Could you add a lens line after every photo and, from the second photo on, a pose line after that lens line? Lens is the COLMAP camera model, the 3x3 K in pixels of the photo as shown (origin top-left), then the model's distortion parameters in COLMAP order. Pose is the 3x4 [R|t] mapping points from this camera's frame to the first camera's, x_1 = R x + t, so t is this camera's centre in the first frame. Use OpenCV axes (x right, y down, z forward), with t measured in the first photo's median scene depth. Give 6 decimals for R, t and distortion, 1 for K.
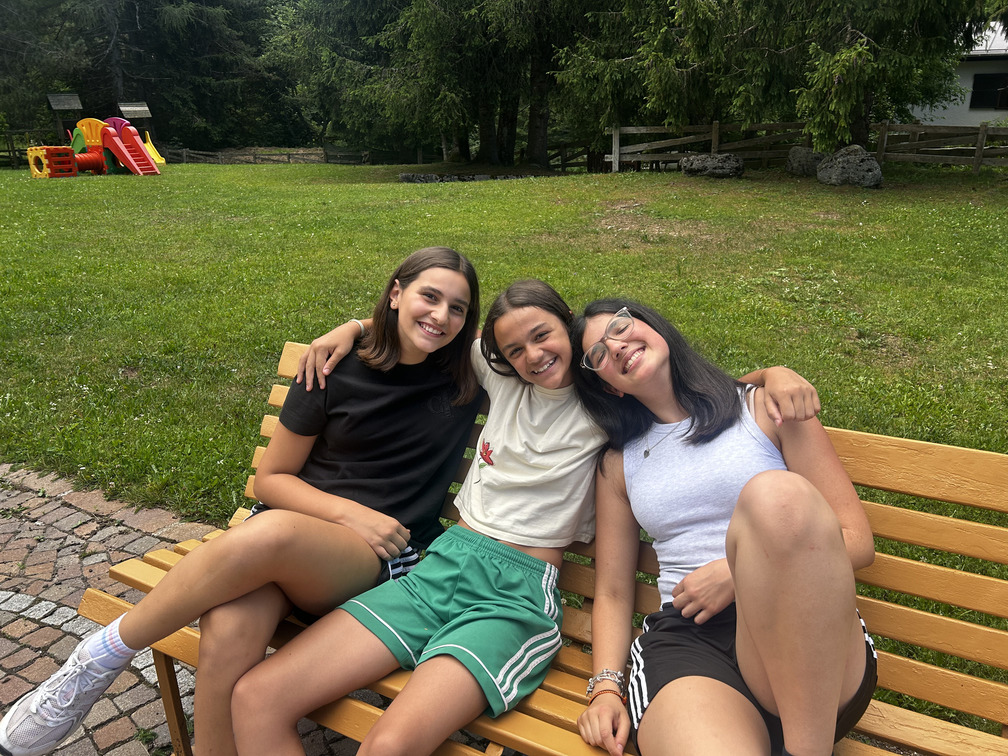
lens RADIAL K [[759.4, 0, 504.0], [0, 759.4, 378.0], [0, 0, 1]] dist [0.022053, 0.003086]
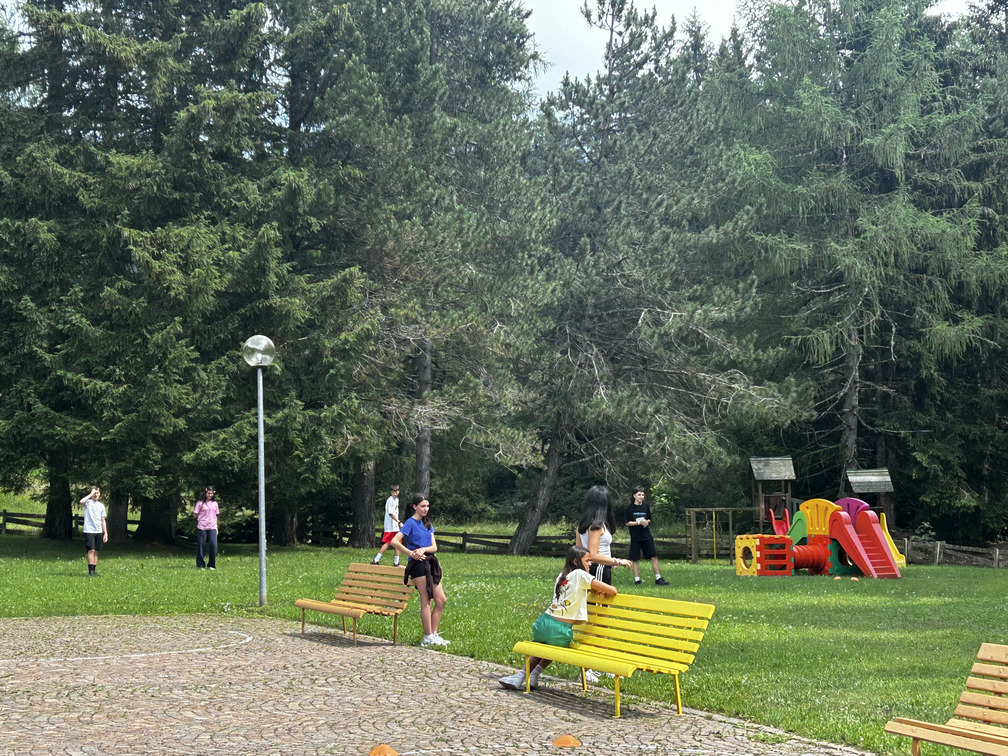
lens RADIAL K [[1615.8, 0, 504.0], [0, 1615.8, 378.0], [0, 0, 1]] dist [0.374632, -1.793434]
pose [[0.803780, -0.028300, -0.594253, 0.140034], [-0.200170, 0.927767, -0.314930, 0.099210], [0.560241, 0.372086, 0.740055, -0.345585]]
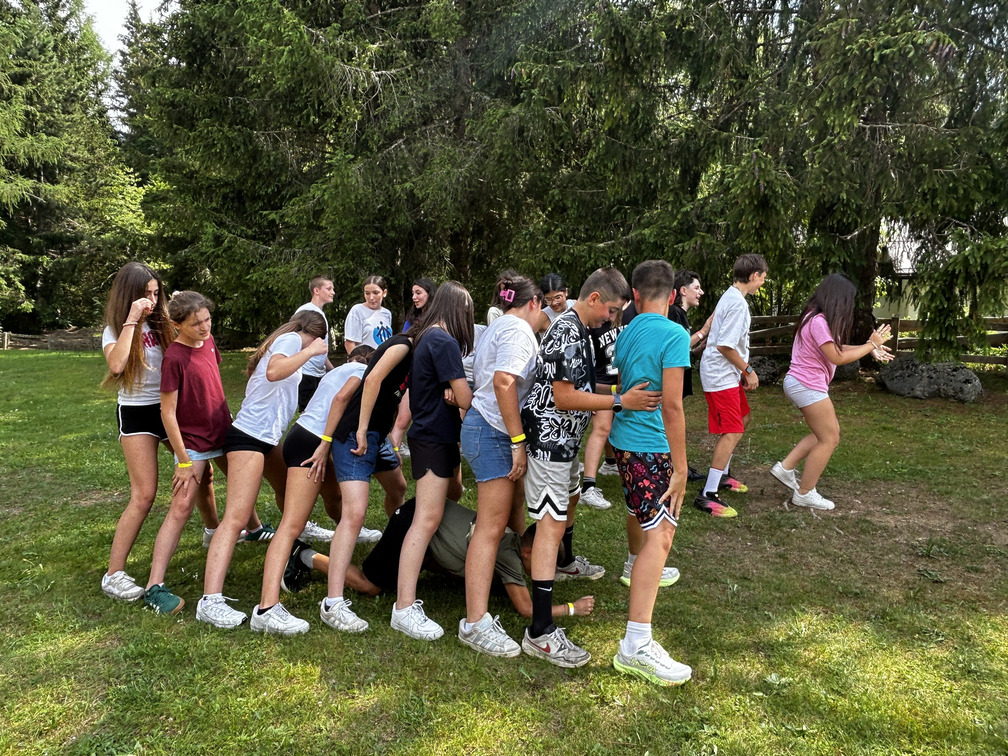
lens RADIAL K [[728.4, 0, 504.0], [0, 728.4, 378.0], [0, 0, 1]] dist [-0.010162, -0.001100]
pose [[0.976038, -0.021672, 0.216520, -0.086923], [0.067003, 0.976616, -0.204284, -0.084582], [-0.207030, 0.213896, 0.954666, 0.208646]]
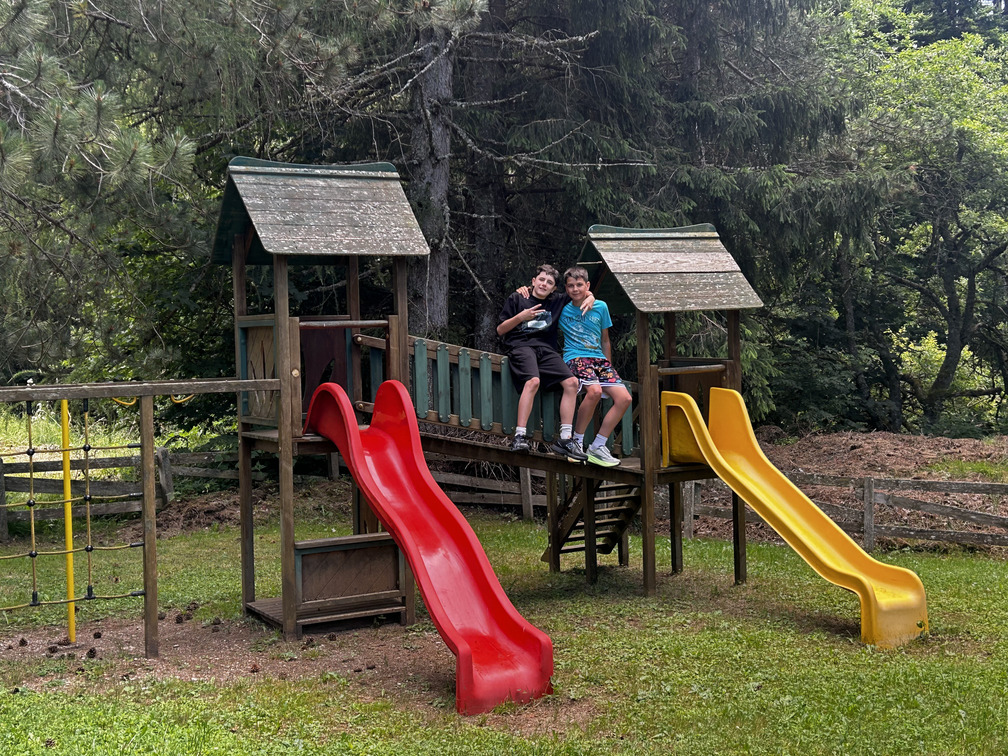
lens RADIAL K [[1385.9, 0, 504.0], [0, 1385.9, 378.0], [0, 0, 1]] dist [0.207496, 0.000001]
pose [[0.982417, 0.006734, -0.186577, -0.803332], [-0.062781, 0.953068, -0.296175, -0.409179], [0.175826, 0.302681, 0.936733, 1.247626]]
